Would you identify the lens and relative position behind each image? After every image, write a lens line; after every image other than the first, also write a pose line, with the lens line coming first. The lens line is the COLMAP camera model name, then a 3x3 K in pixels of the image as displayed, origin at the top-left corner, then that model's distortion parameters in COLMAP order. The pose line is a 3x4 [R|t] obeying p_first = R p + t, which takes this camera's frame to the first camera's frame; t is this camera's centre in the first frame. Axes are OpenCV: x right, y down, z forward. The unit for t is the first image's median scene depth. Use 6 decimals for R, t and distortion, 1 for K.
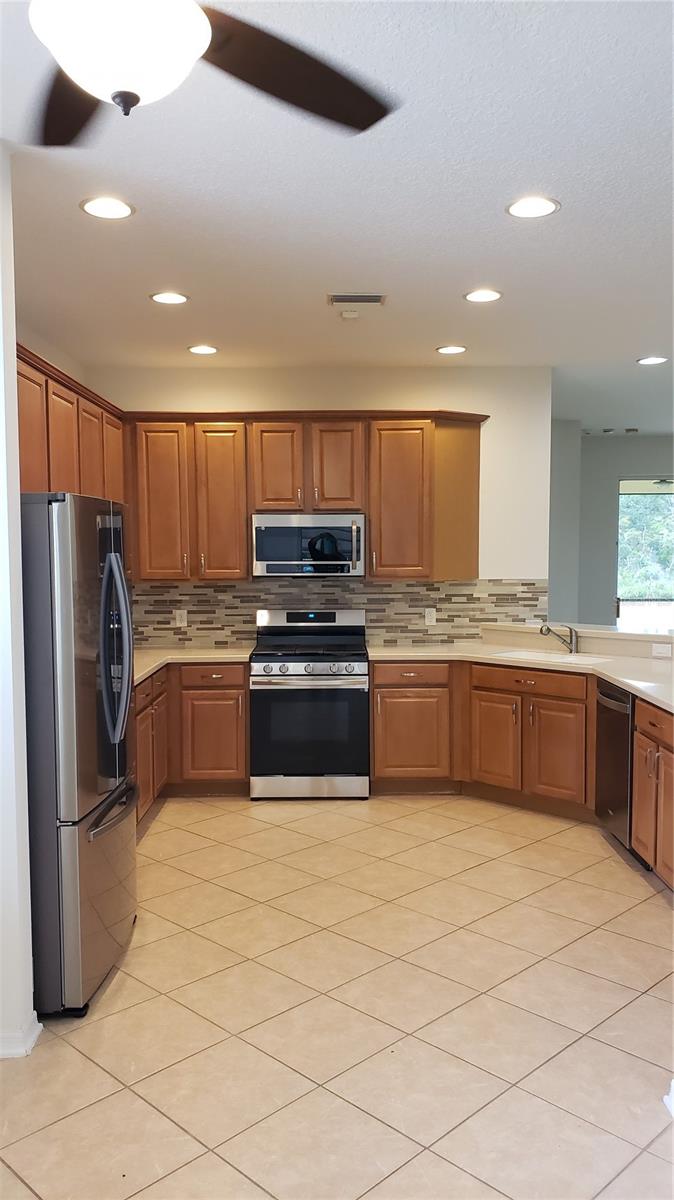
lens RADIAL K [[930.4, 0, 342.9], [0, 930.4, 617.4], [0, 0, 1]] dist [0.115063, -0.158535]
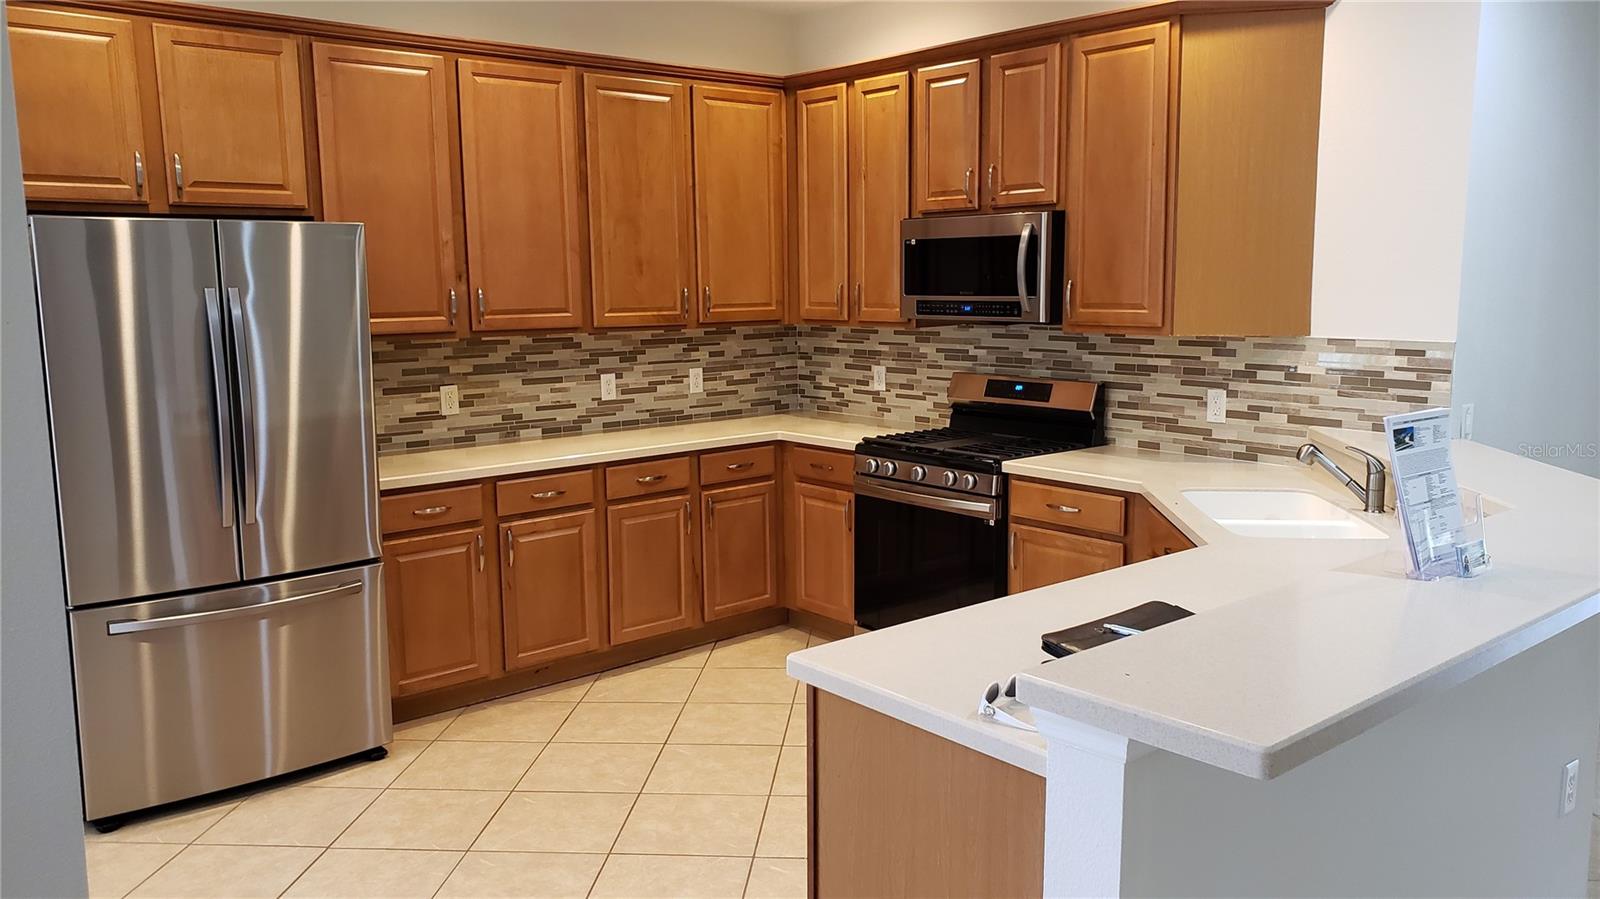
lens RADIAL K [[1240.5, 0, 813.1], [0, 1240.5, 455.5], [0, 0, 1]] dist [0.115063, -0.158535]
pose [[0.642724, 0.112782, -0.757751, 0.483528], [-0.051676, 0.993234, 0.103999, -0.034229], [0.764353, -0.027685, 0.644203, 0.378935]]
